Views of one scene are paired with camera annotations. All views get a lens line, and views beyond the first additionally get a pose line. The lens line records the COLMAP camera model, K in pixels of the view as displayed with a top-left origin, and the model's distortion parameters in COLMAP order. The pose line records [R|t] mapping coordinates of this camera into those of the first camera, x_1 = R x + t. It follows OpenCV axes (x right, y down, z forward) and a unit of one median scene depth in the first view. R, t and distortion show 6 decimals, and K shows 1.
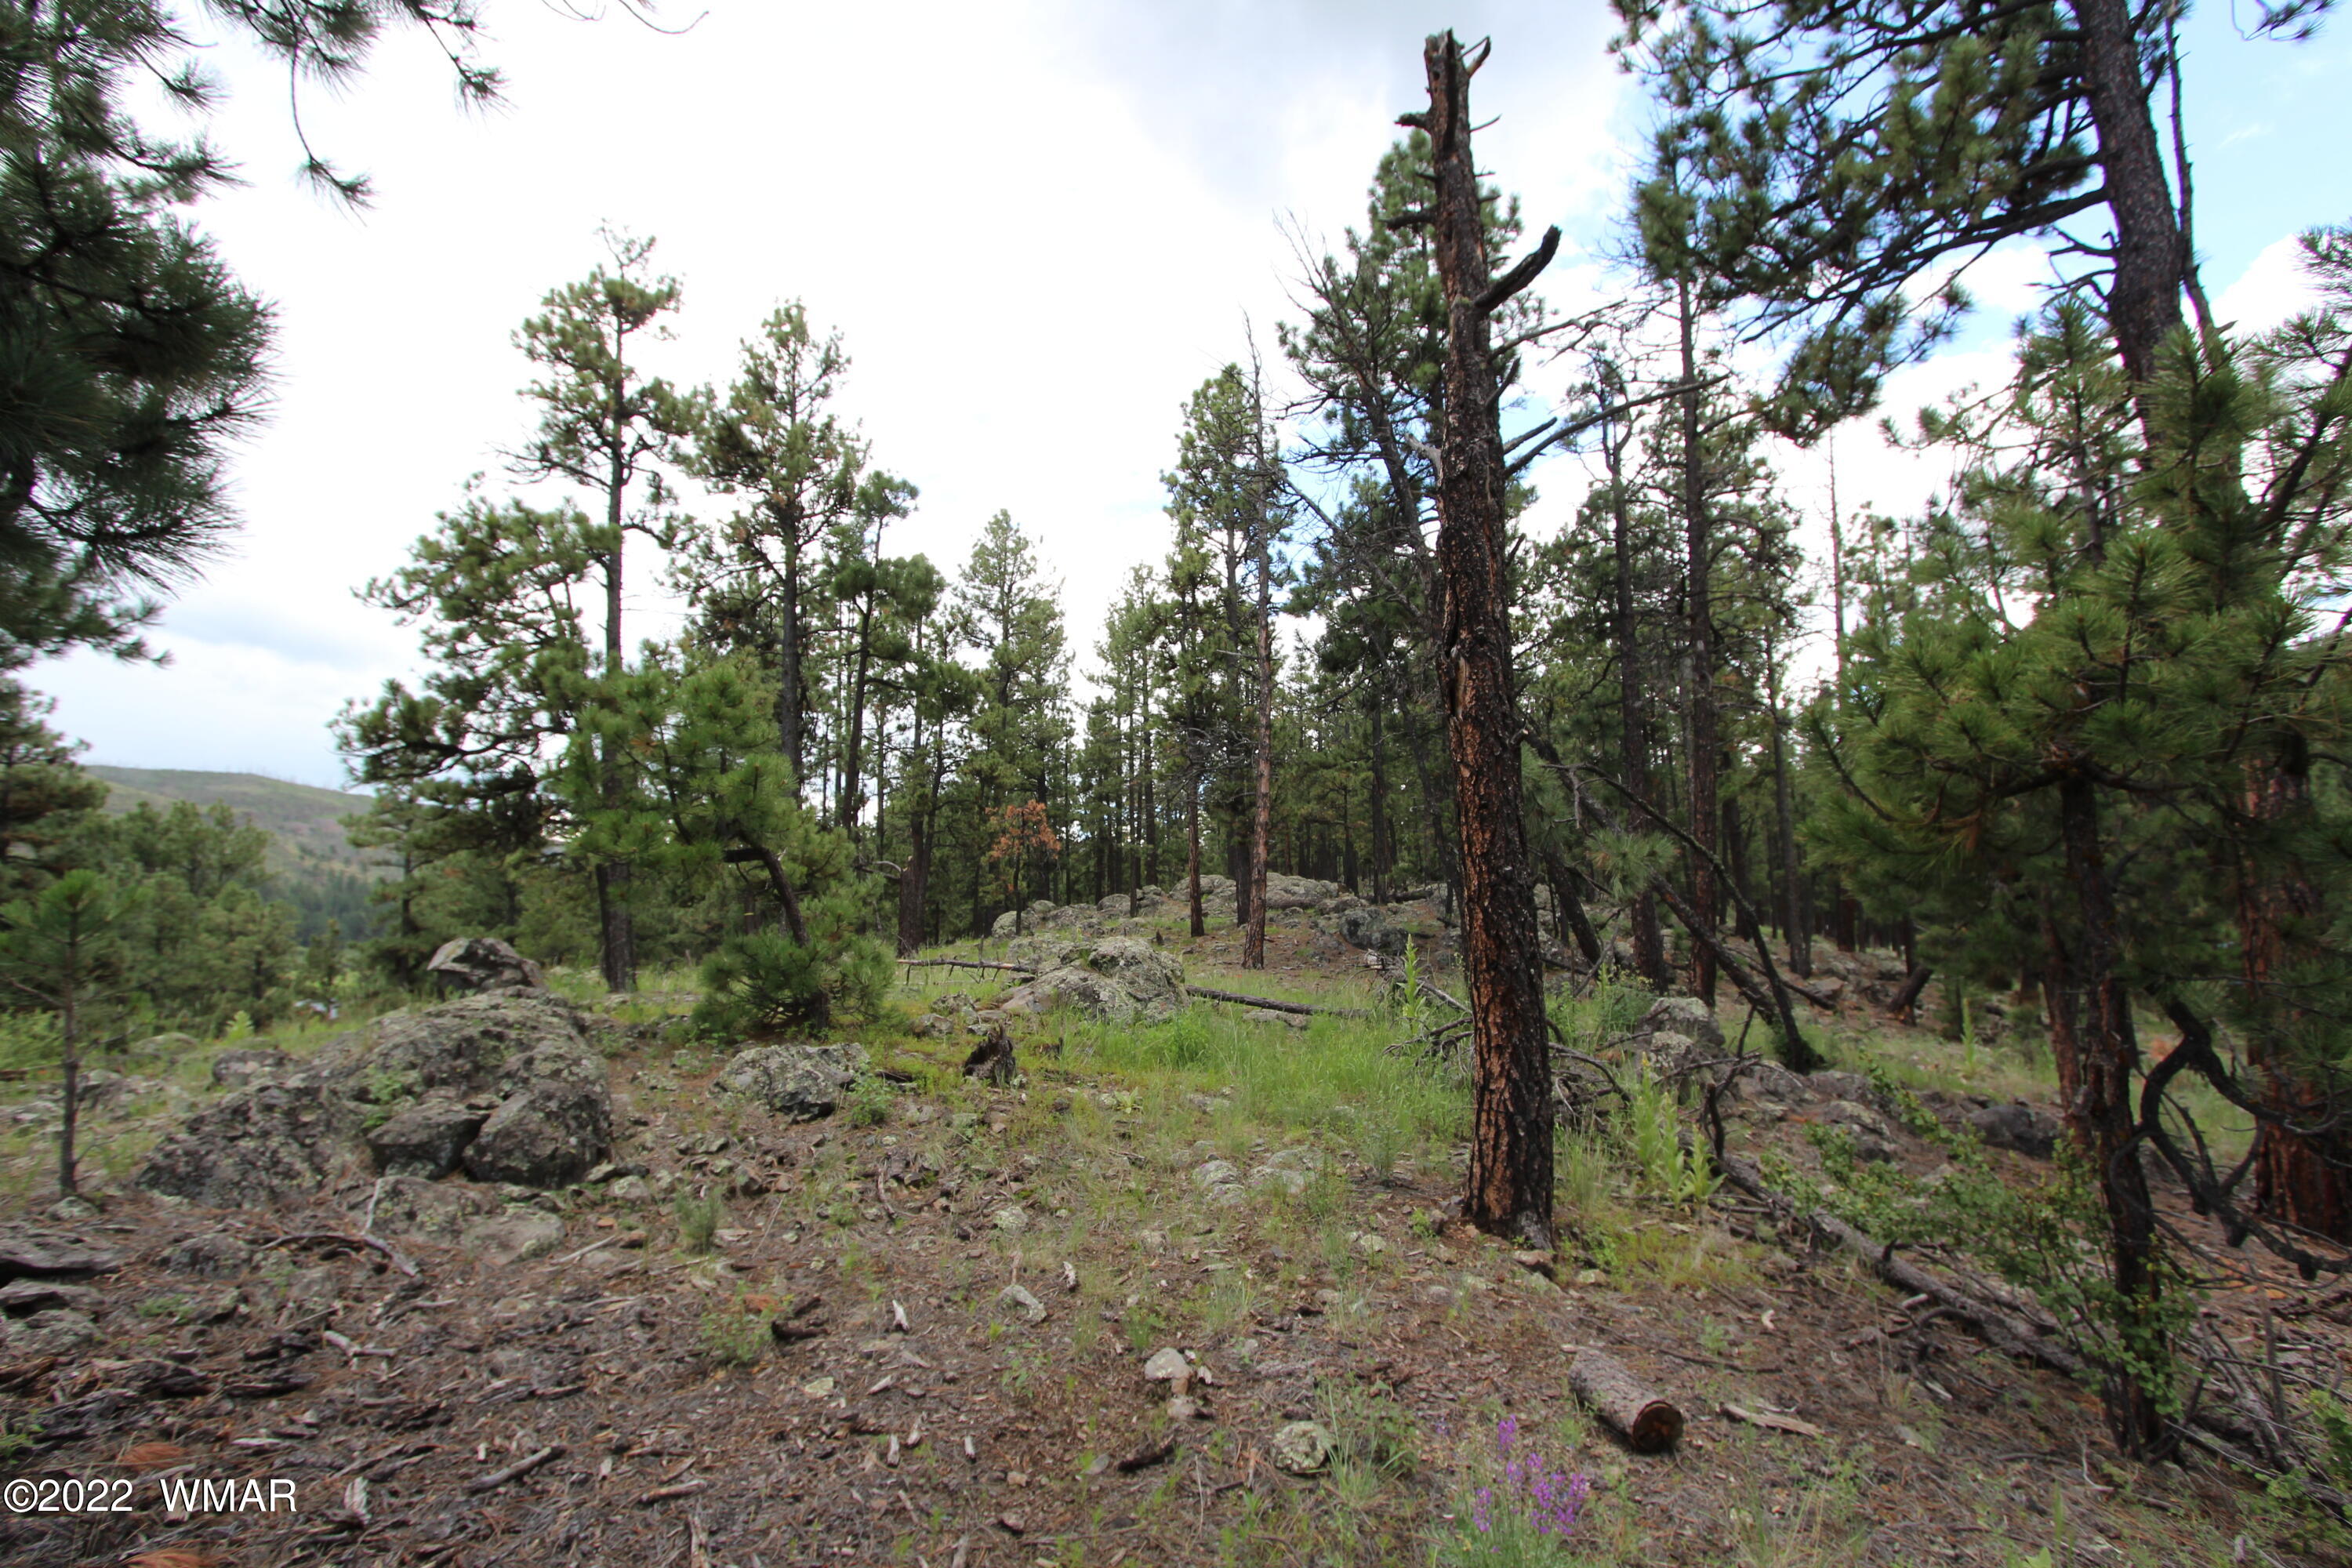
lens RADIAL K [[1081.6, 0, 1176.6], [0, 1081.6, 792.9], [0, 0, 1]] dist [-0.022851, 0.004750]
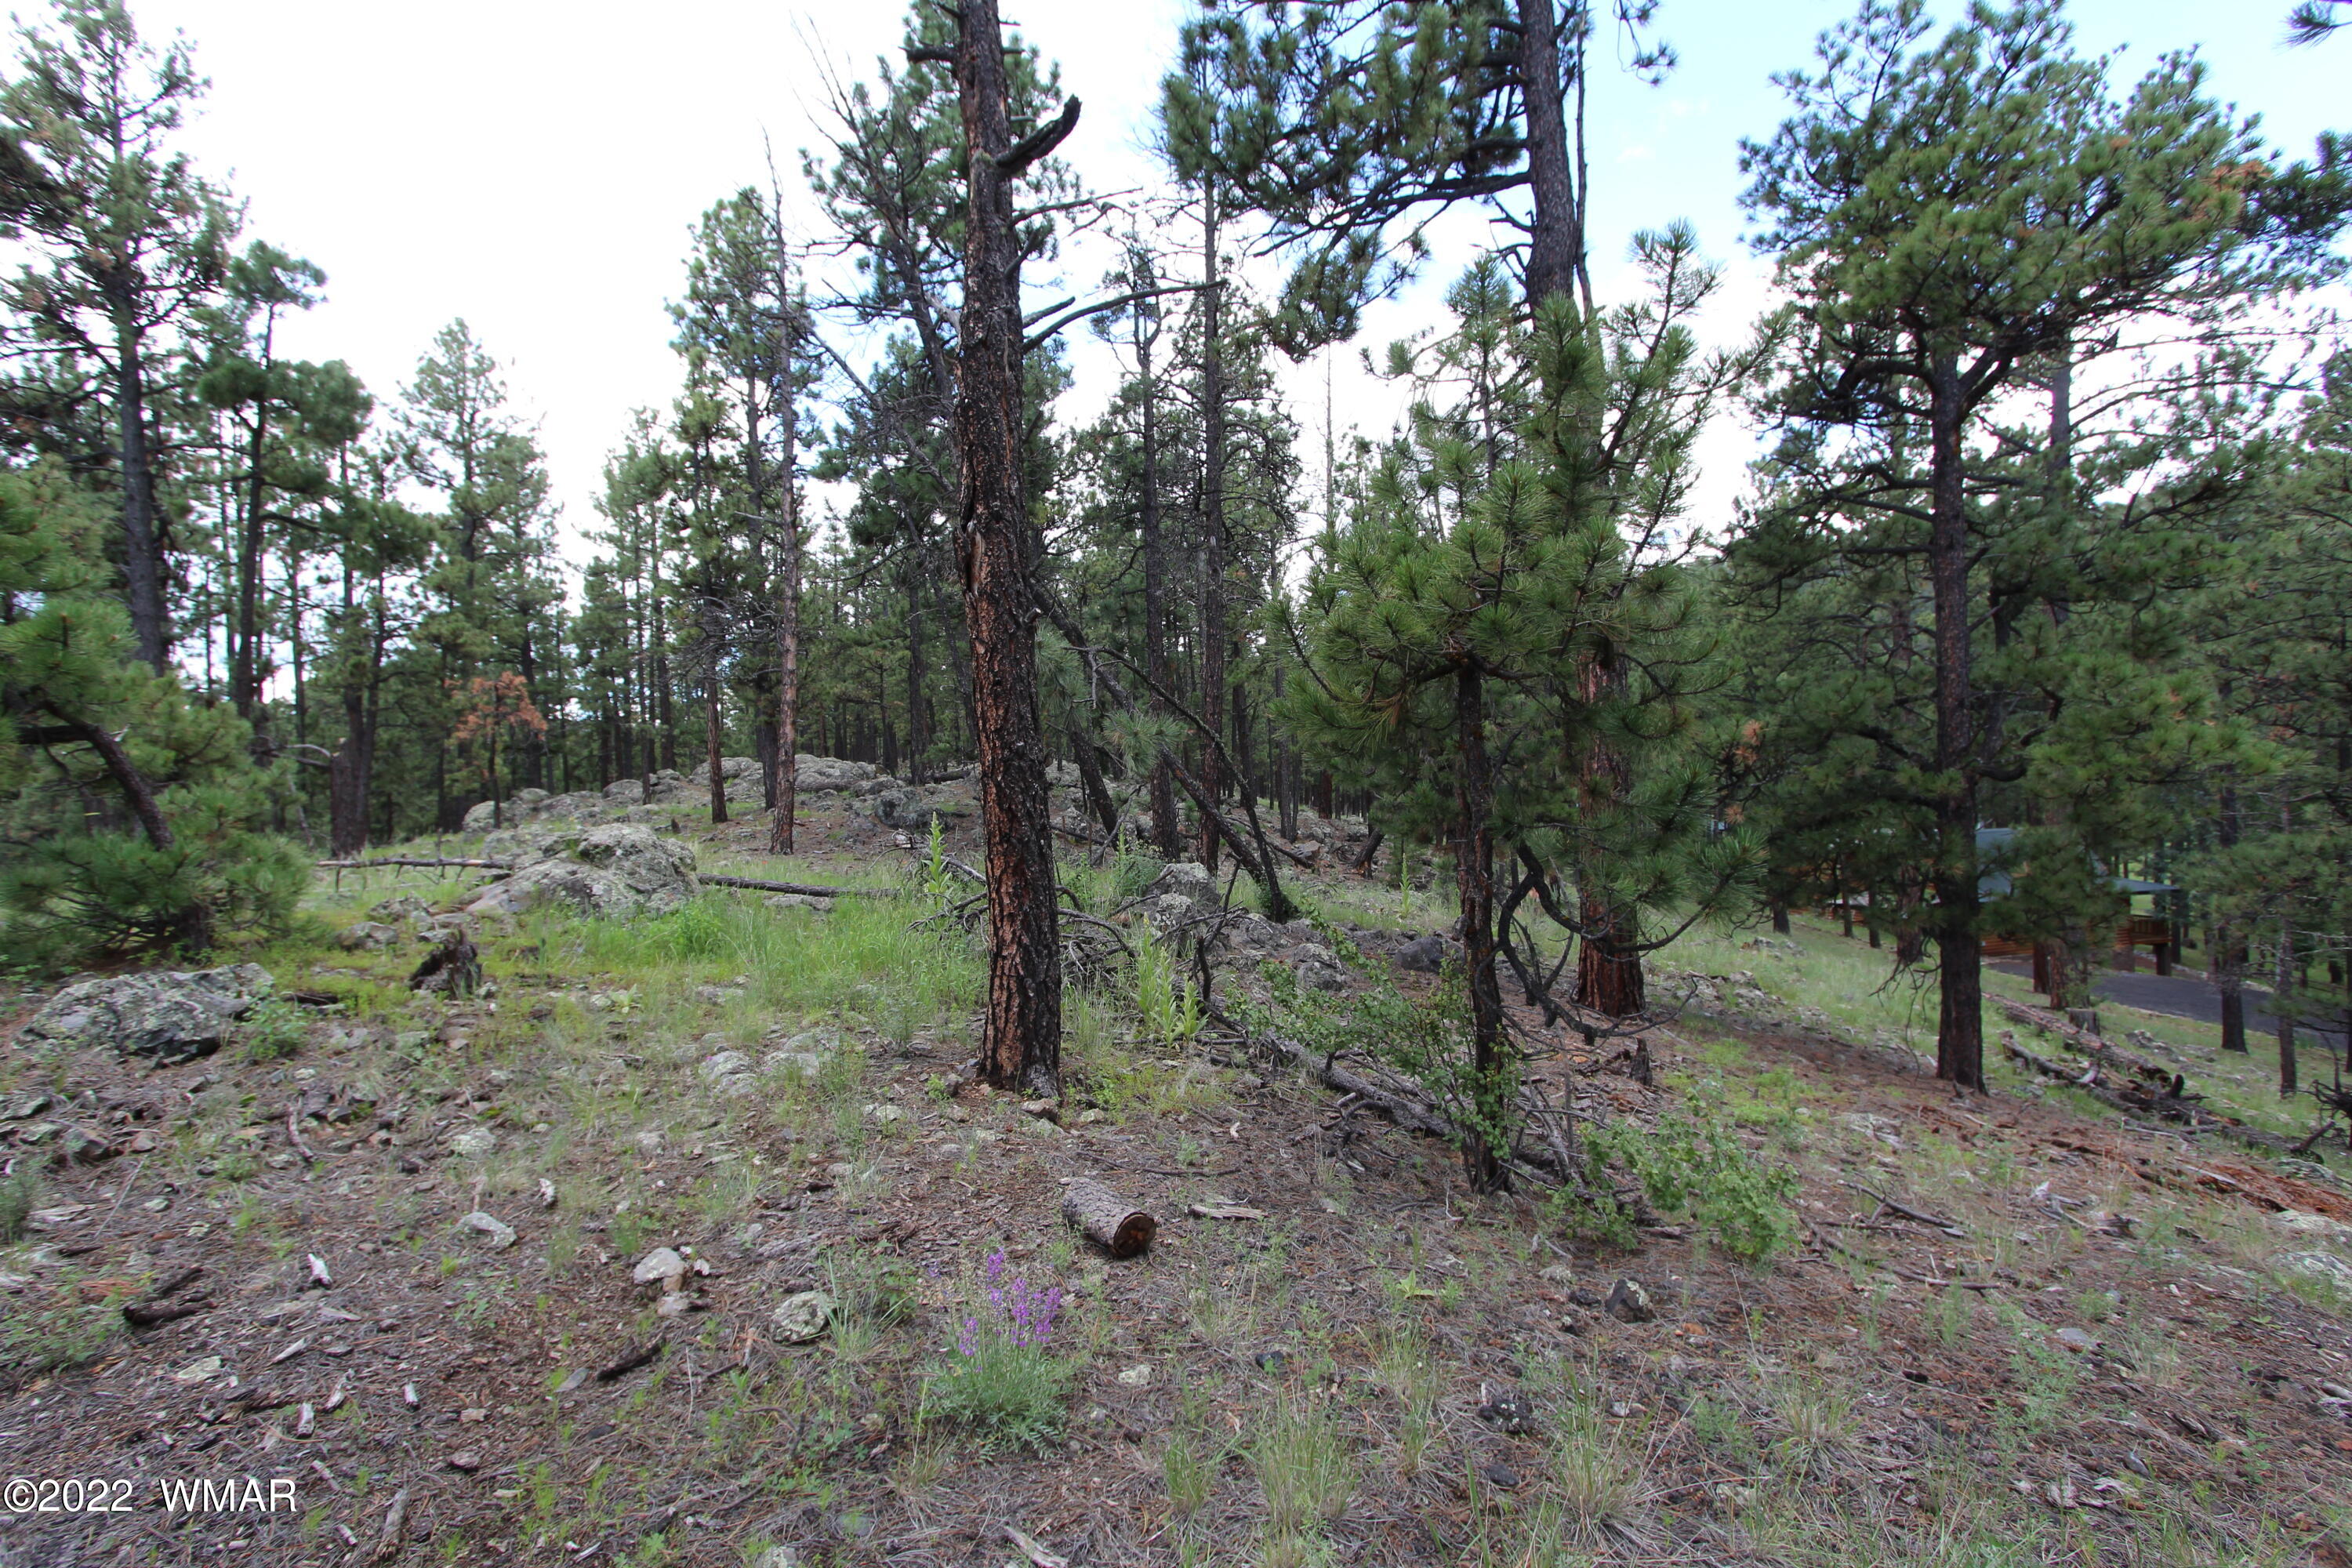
lens RADIAL K [[1081.6, 0, 1175.8], [0, 1081.6, 793.0], [0, 0, 1]] dist [-0.022851, 0.004750]
pose [[0.915130, -0.022471, 0.402533, 0.013044], [-0.021587, 0.994282, 0.104580, 0.002634], [-0.402581, -0.104394, 0.909412, -0.001386]]
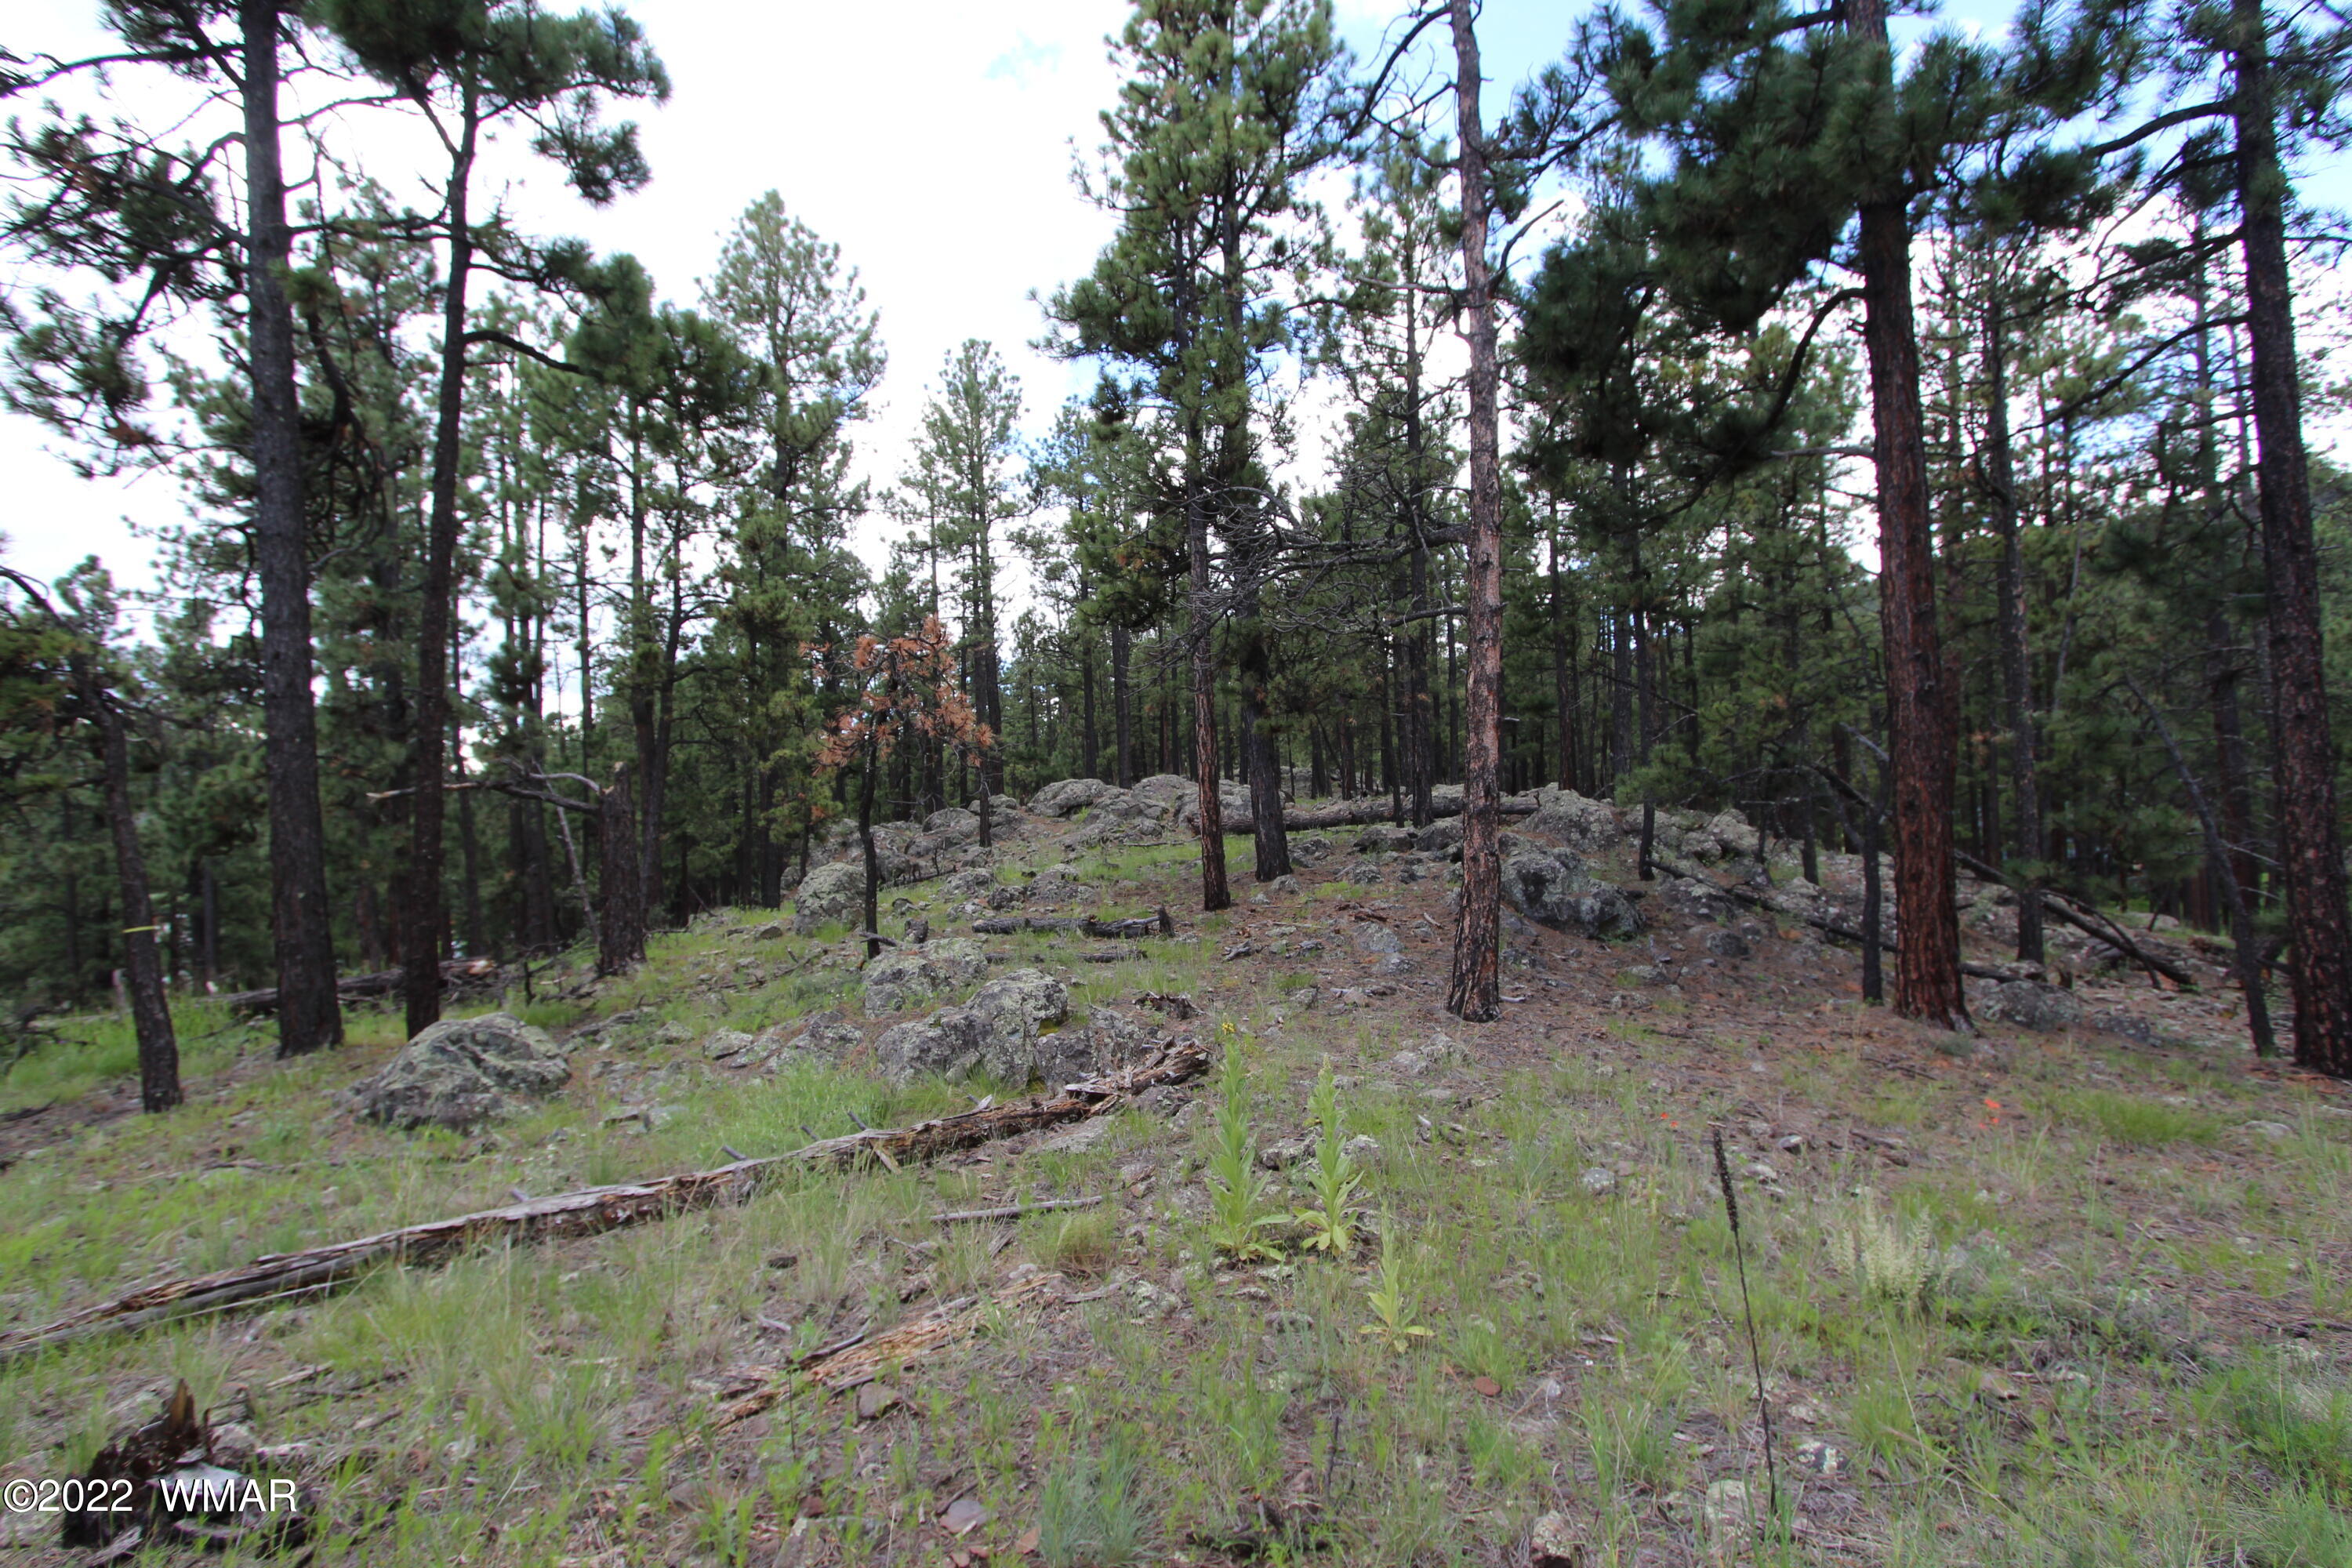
lens RADIAL K [[1081.6, 0, 1176.7], [0, 1081.6, 798.5], [0, 0, 1]] dist [-0.022851, 0.004750]
pose [[0.977391, -0.021109, 0.210386, -0.243194], [-0.000323, 0.994854, 0.101322, 0.059490], [-0.211442, -0.099100, 0.972354, 1.113308]]
